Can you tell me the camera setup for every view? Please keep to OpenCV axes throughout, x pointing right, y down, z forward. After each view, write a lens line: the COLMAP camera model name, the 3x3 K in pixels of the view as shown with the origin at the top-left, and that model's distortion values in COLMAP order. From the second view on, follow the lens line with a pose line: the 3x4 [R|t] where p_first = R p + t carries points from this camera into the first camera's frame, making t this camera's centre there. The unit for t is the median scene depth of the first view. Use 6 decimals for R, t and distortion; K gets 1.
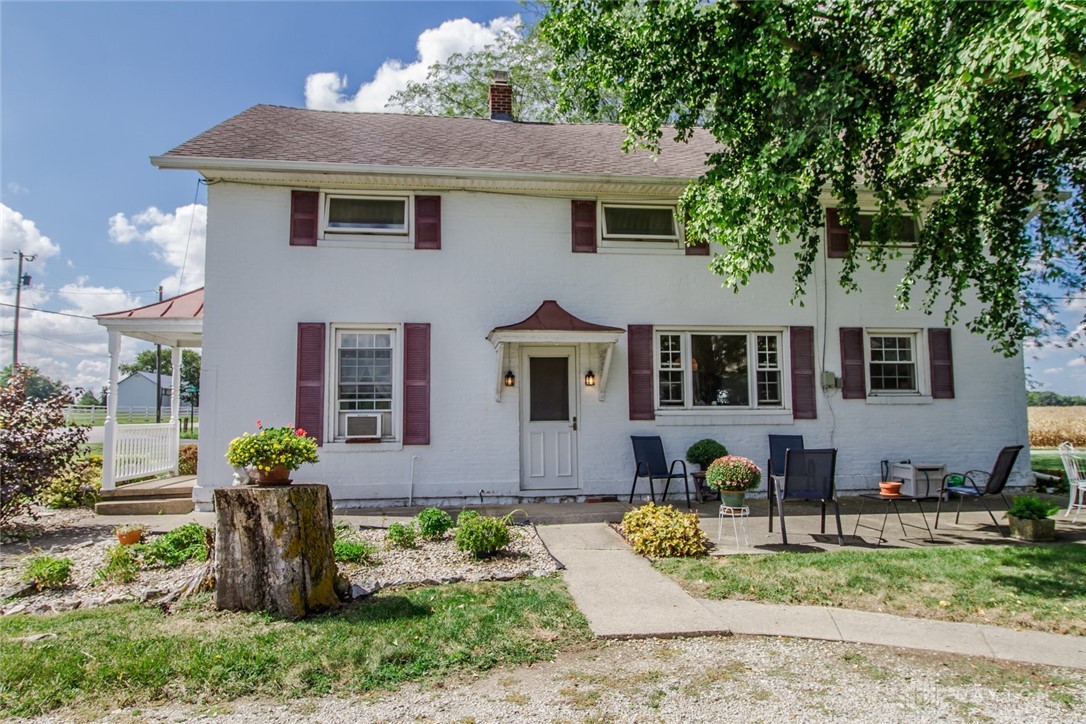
lens RADIAL K [[713.9, 0, 543.0], [0, 713.9, 362.0], [0, 0, 1]] dist [-0.001362, -0.002566]
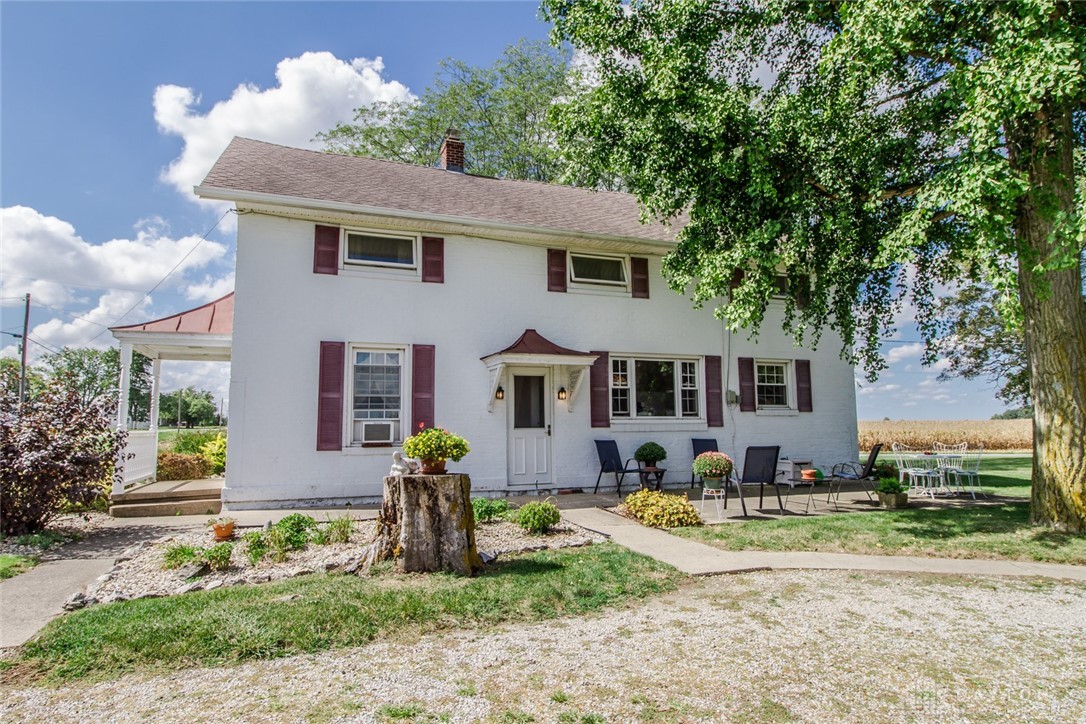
lens RADIAL K [[652.9, 0, 543.0], [0, 652.9, 362.0], [0, 0, 1]] dist [-0.000772, -0.000720]
pose [[0.969683, 0.024112, 0.243174, -0.246095], [-0.017424, 0.999409, -0.029617, 0.002449], [-0.243745, 0.024482, 0.969530, -0.090490]]
